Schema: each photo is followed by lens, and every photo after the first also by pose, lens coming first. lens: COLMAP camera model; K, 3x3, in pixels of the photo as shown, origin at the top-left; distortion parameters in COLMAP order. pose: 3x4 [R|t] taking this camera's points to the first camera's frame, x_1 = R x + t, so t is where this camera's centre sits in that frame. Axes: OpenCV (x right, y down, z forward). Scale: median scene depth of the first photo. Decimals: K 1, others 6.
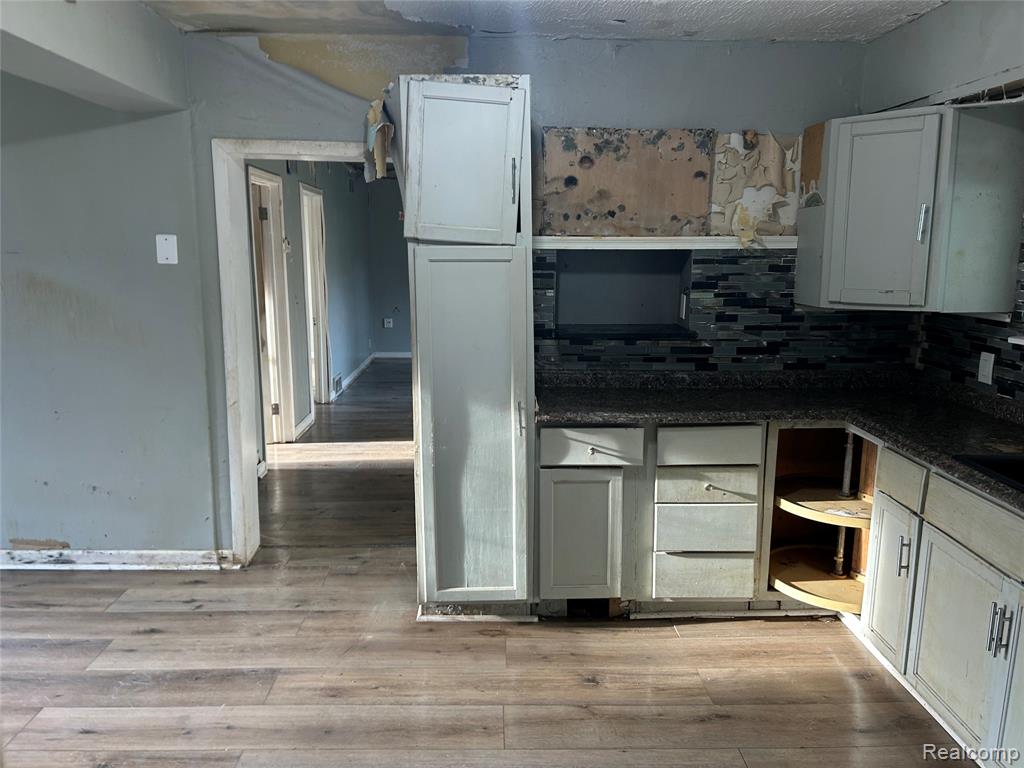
lens RADIAL K [[771.5, 0, 518.5], [0, 771.5, 375.8], [0, 0, 1]] dist [0.031815, -0.033877]
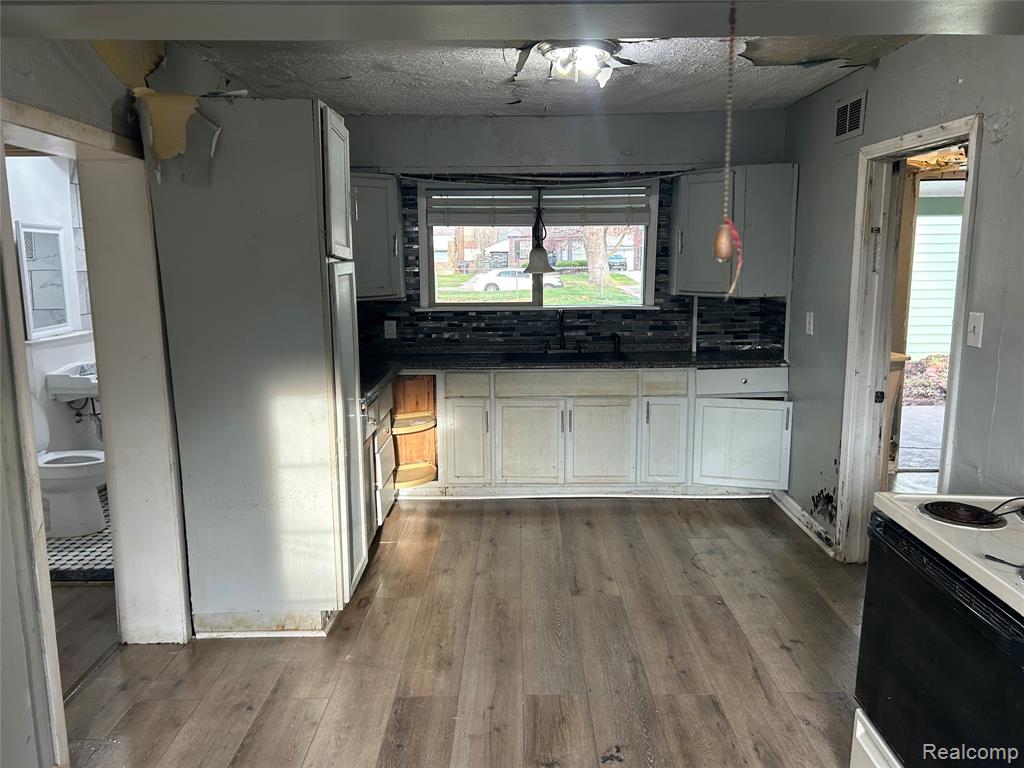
lens RADIAL K [[771.5, 0, 512.4], [0, 771.5, 382.6], [0, 0, 1]] dist [0.031815, -0.033877]
pose [[0.018532, -0.167906, 0.985629, -0.922751], [0.171658, 0.971695, 0.162304, -0.107333], [-0.984982, 0.166183, 0.046830, 0.574136]]
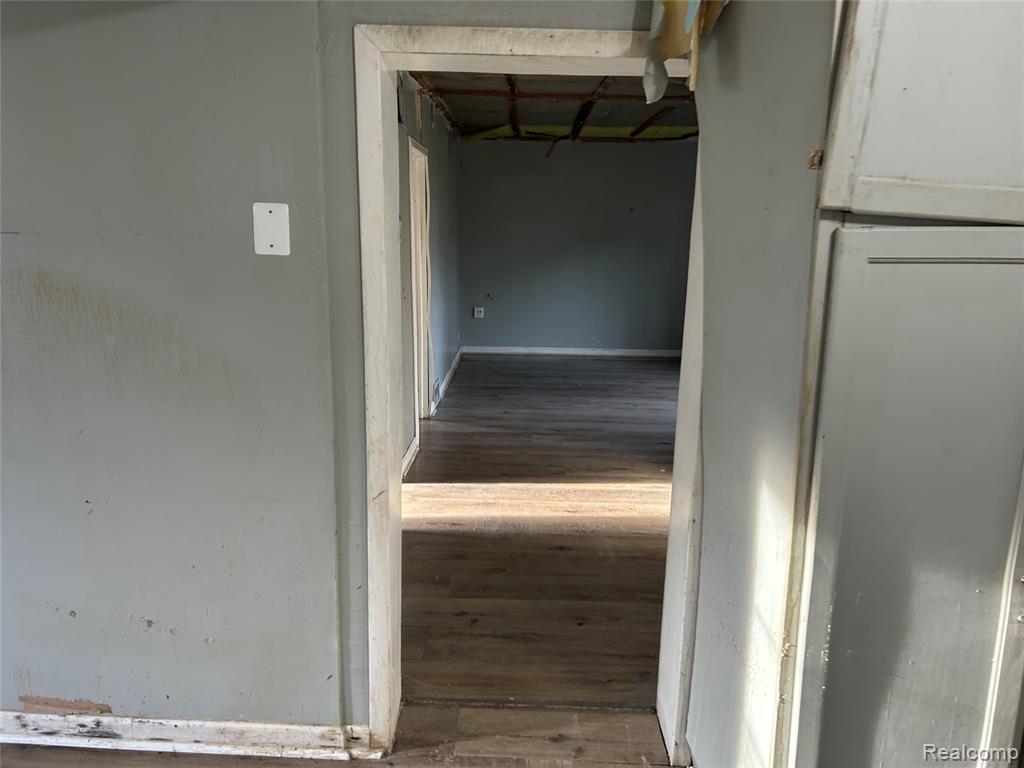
lens RADIAL K [[771.5, 0, 509.3], [0, 771.5, 394.0], [0, 0, 1]] dist [0.031815, -0.033877]
pose [[0.997586, 0.023511, -0.065347, -0.227089], [-0.020067, 0.998399, 0.052879, -0.071808], [0.066485, -0.051440, 0.996461, 0.417025]]
